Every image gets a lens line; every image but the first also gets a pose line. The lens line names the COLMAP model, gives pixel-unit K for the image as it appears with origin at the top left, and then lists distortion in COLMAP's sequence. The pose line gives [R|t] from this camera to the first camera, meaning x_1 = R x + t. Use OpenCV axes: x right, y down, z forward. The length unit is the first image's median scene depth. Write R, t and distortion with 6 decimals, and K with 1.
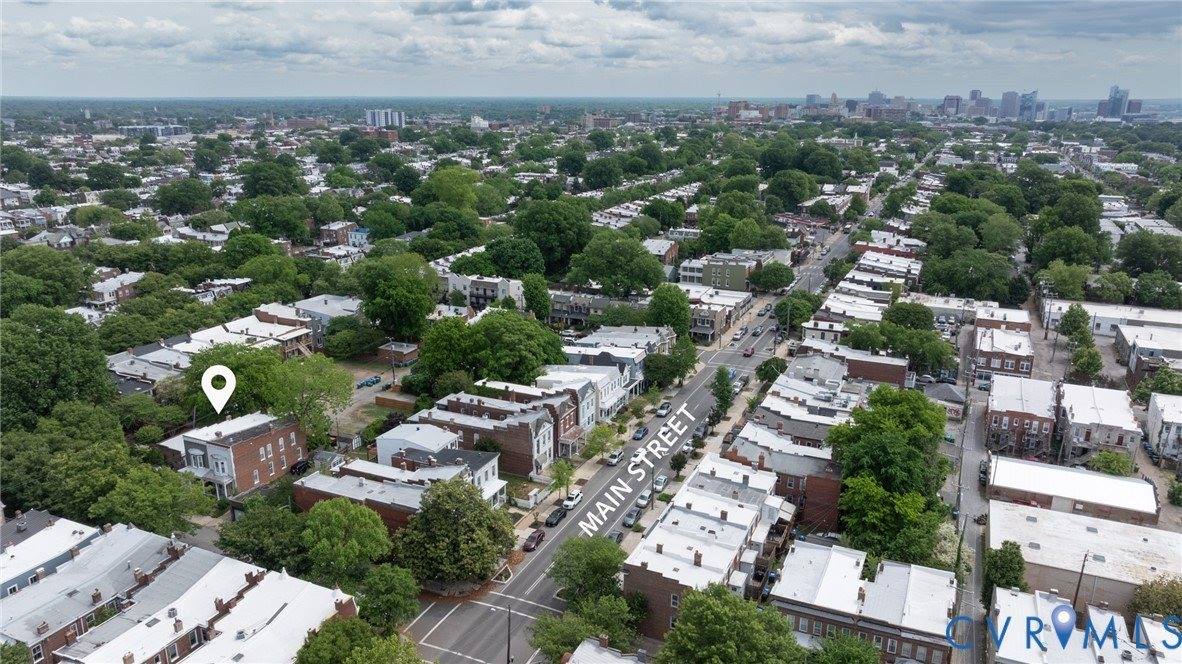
lens RADIAL K [[827.7, 0, 611.0], [0, 827.7, 331.3], [0, 0, 1]] dist [-0.029915, 0.031505]
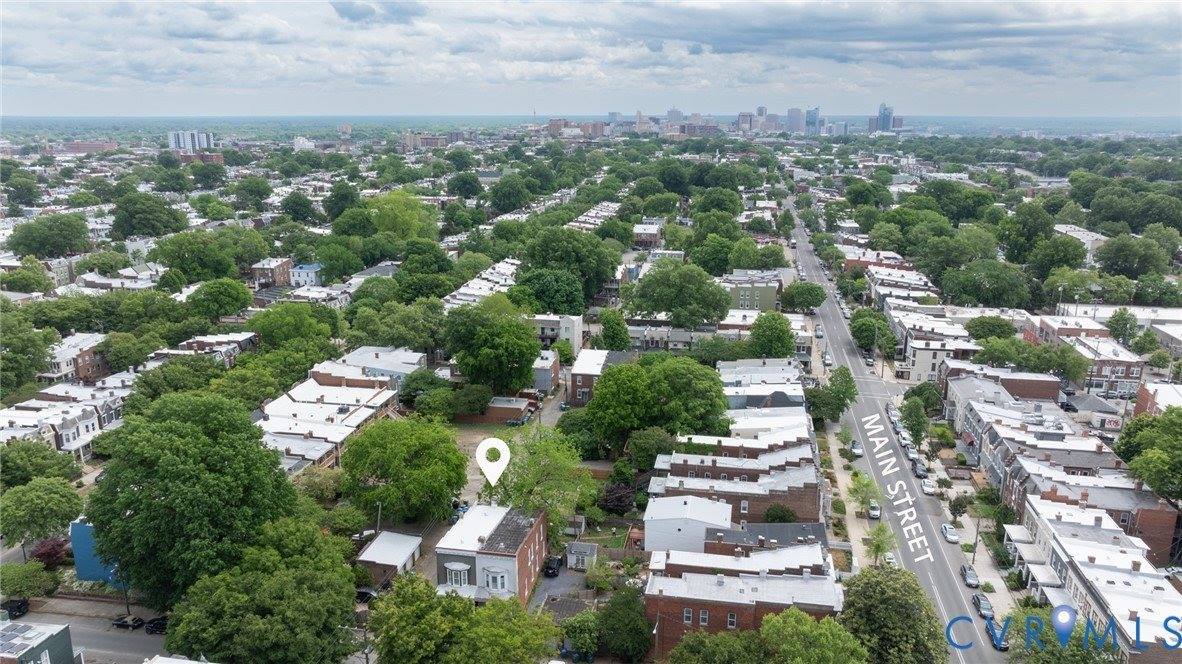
lens RADIAL K [[827.7, 0, 611.0], [0, 827.7, 331.3], [0, 0, 1]] dist [-0.029915, 0.031505]
pose [[0.970908, -0.063665, 0.230834, -0.294379], [0.068361, 0.997584, -0.012392, -0.031982], [-0.229487, 0.027812, 0.972914, 0.107415]]
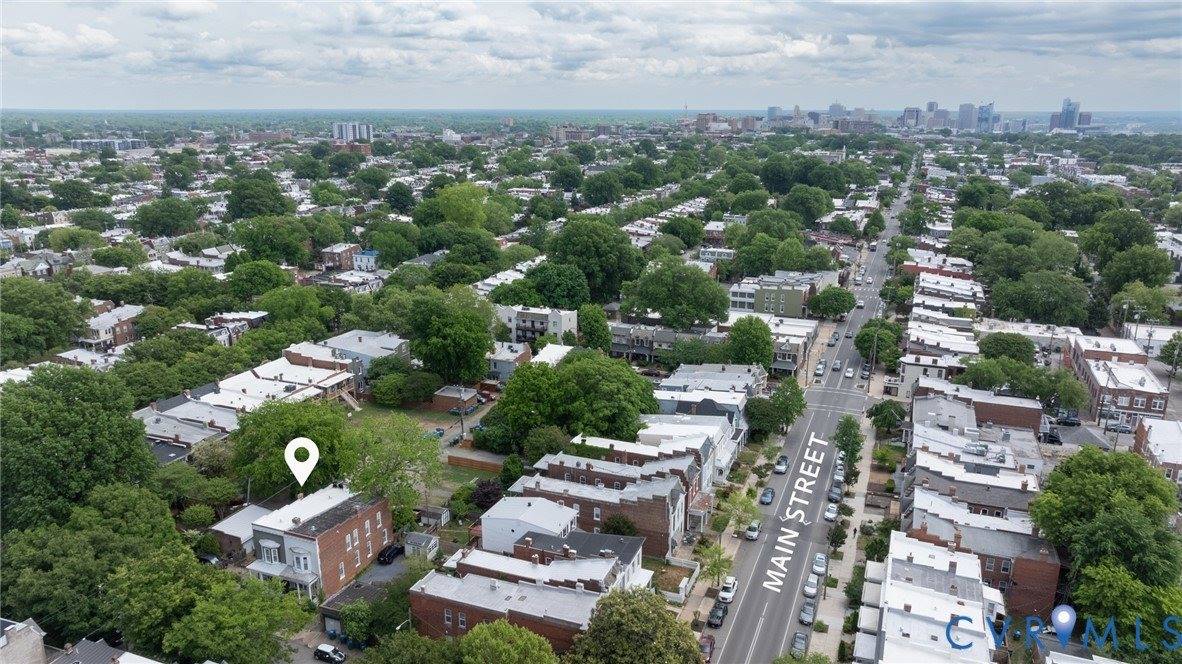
lens RADIAL K [[827.7, 0, 611.0], [0, 827.7, 331.3], [0, 0, 1]] dist [-0.029915, 0.031505]
pose [[0.998807, -0.013211, 0.047009, -0.111790], [0.013861, 0.999813, -0.013521, -0.027059], [-0.046821, 0.014157, 0.998803, 0.091292]]
